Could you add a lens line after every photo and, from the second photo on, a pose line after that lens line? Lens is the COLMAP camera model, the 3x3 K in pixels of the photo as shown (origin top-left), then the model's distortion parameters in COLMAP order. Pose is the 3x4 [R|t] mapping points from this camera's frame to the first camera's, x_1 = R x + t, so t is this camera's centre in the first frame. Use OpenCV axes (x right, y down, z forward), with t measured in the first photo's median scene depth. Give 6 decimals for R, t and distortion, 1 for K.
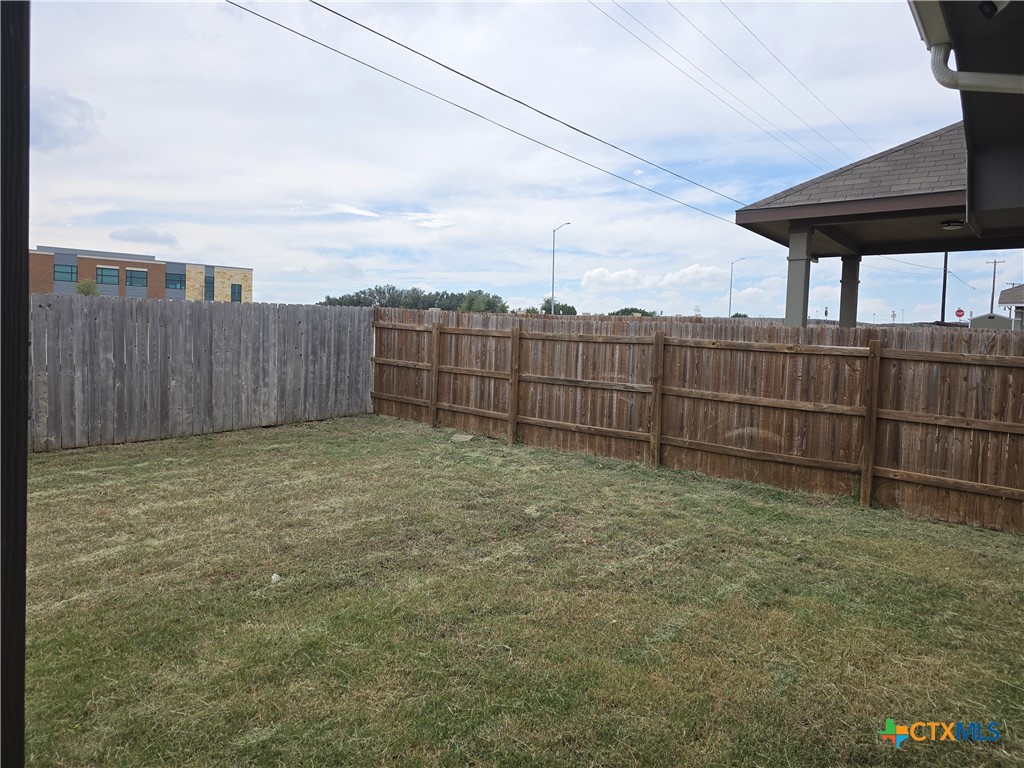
lens RADIAL K [[691.0, 0, 510.8], [0, 691.0, 372.9], [0, 0, 1]] dist [0.100439, -0.101995]
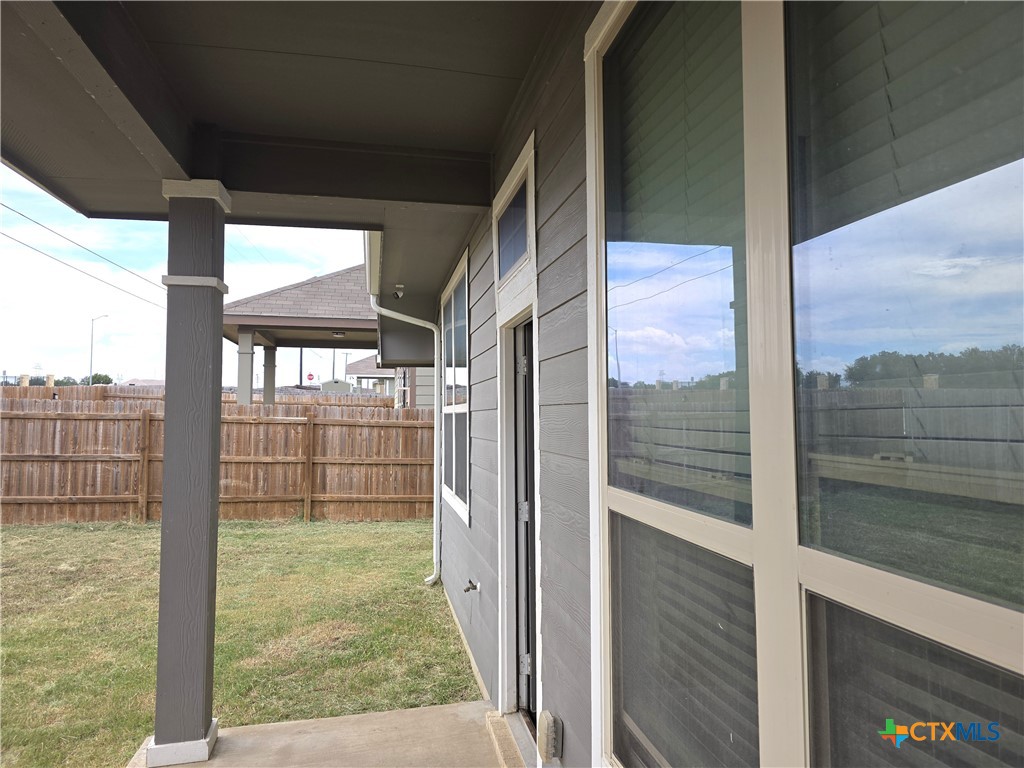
lens RADIAL K [[691.0, 0, 510.8], [0, 691.0, 372.9], [0, 0, 1]] dist [0.100439, -0.101995]
pose [[0.660710, 0.012792, 0.750532, -0.291145], [0.051648, 0.996711, -0.062455, -0.012736], [-0.748862, 0.080028, 0.657876, -0.297384]]
